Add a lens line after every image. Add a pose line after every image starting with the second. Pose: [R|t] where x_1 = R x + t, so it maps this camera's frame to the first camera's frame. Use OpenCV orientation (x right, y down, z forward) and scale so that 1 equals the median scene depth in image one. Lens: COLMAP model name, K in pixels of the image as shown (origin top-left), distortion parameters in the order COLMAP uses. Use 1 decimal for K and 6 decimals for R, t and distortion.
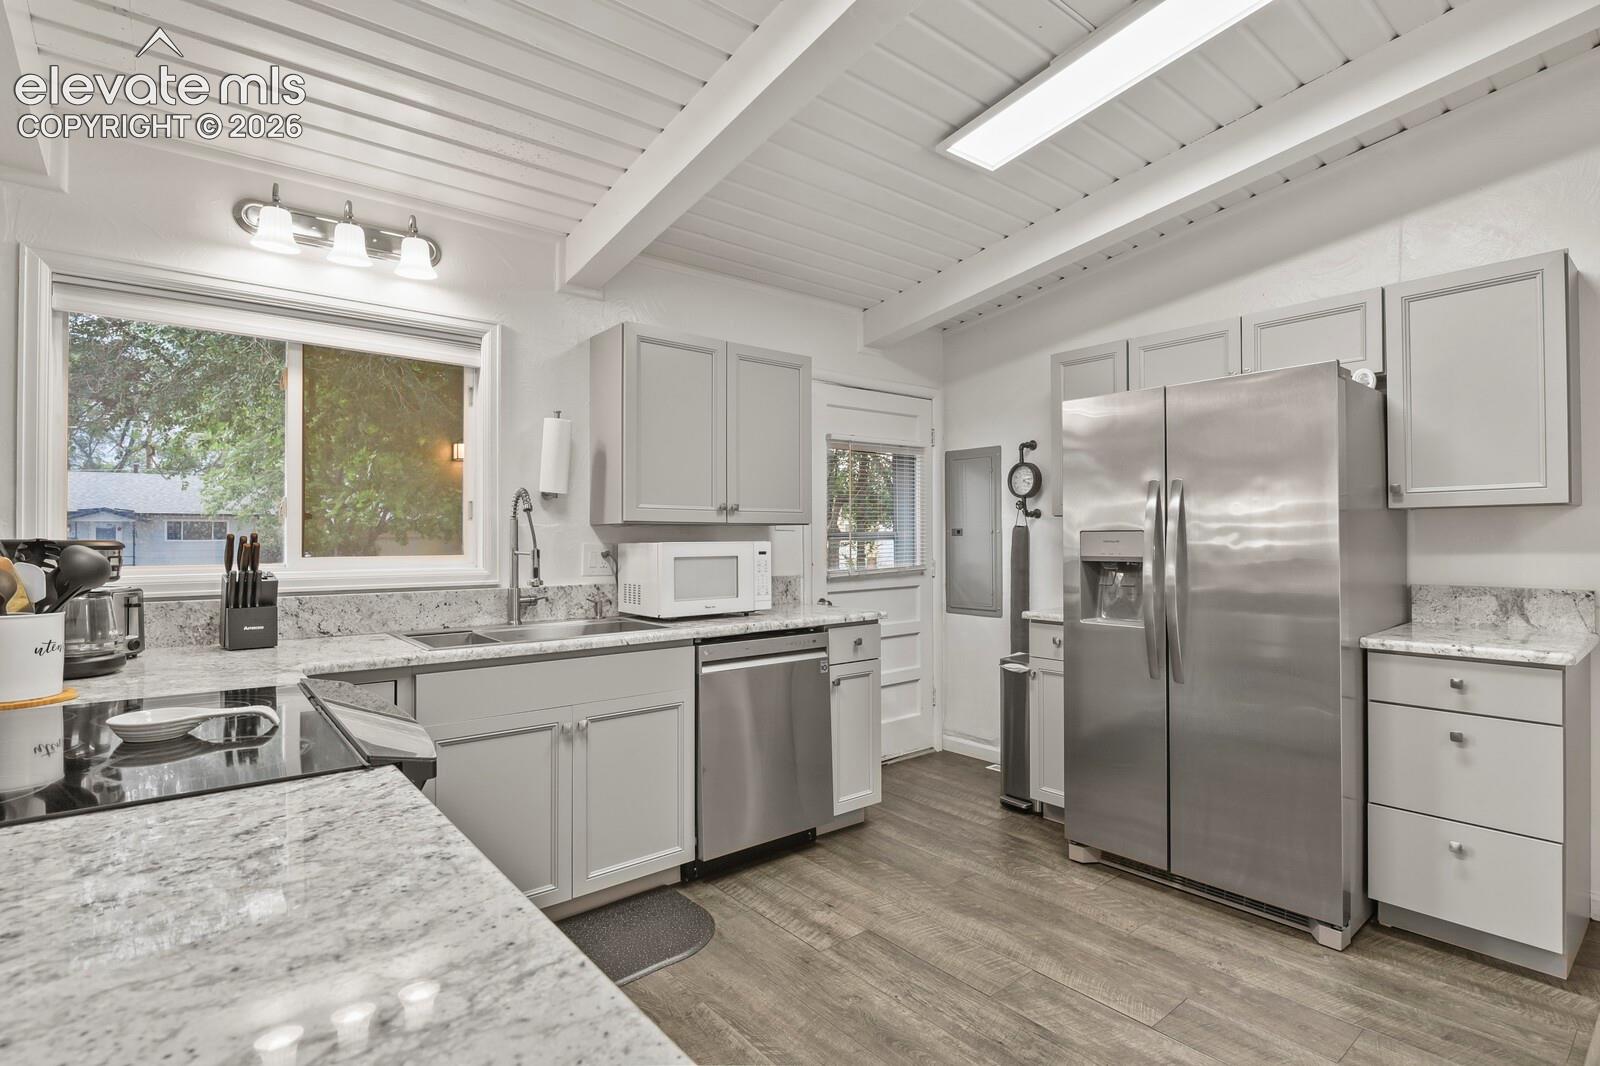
lens RADIAL K [[769.5, 0, 806.2], [0, 769.5, 531.4], [0, 0, 1]] dist [-0.009526, 0.000081]
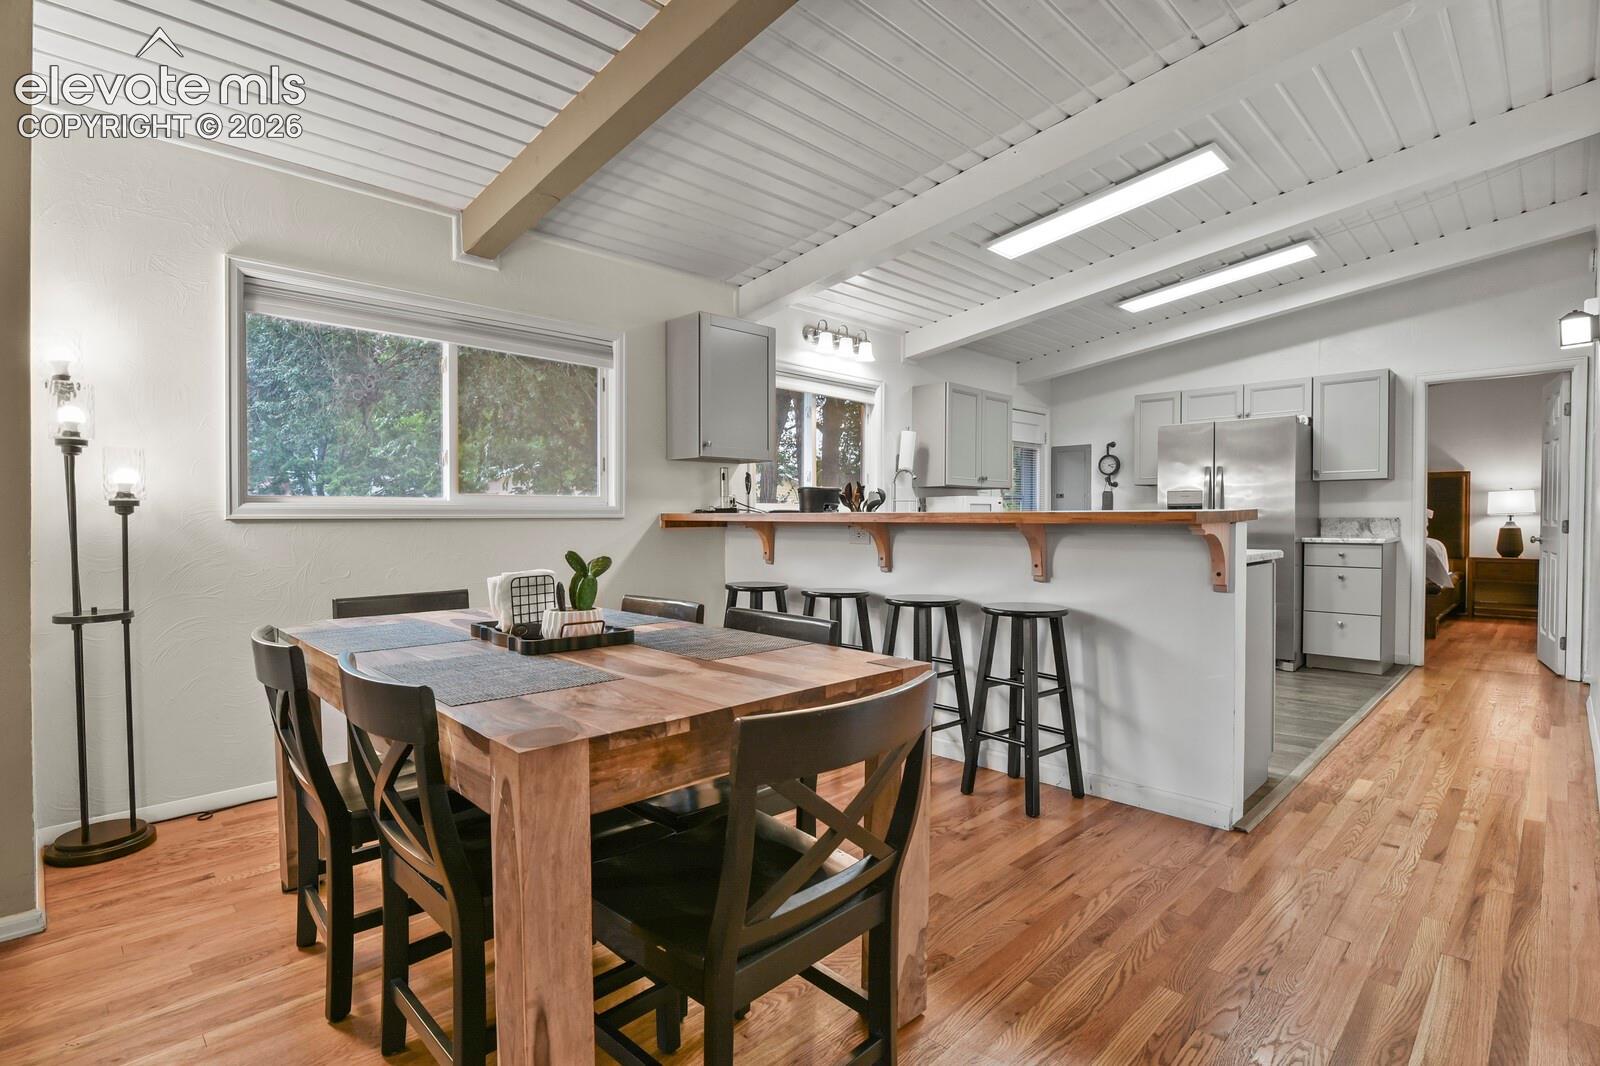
lens RADIAL K [[769.5, 0, 802.0], [0, 769.5, 531.1], [0, 0, 1]] dist [-0.009526, 0.000081]
pose [[0.994999, 0.000838, 0.099881, -0.860563], [-0.003533, 0.999634, 0.026810, 0.056992], [-0.099822, -0.027029, 0.994638, -0.977510]]
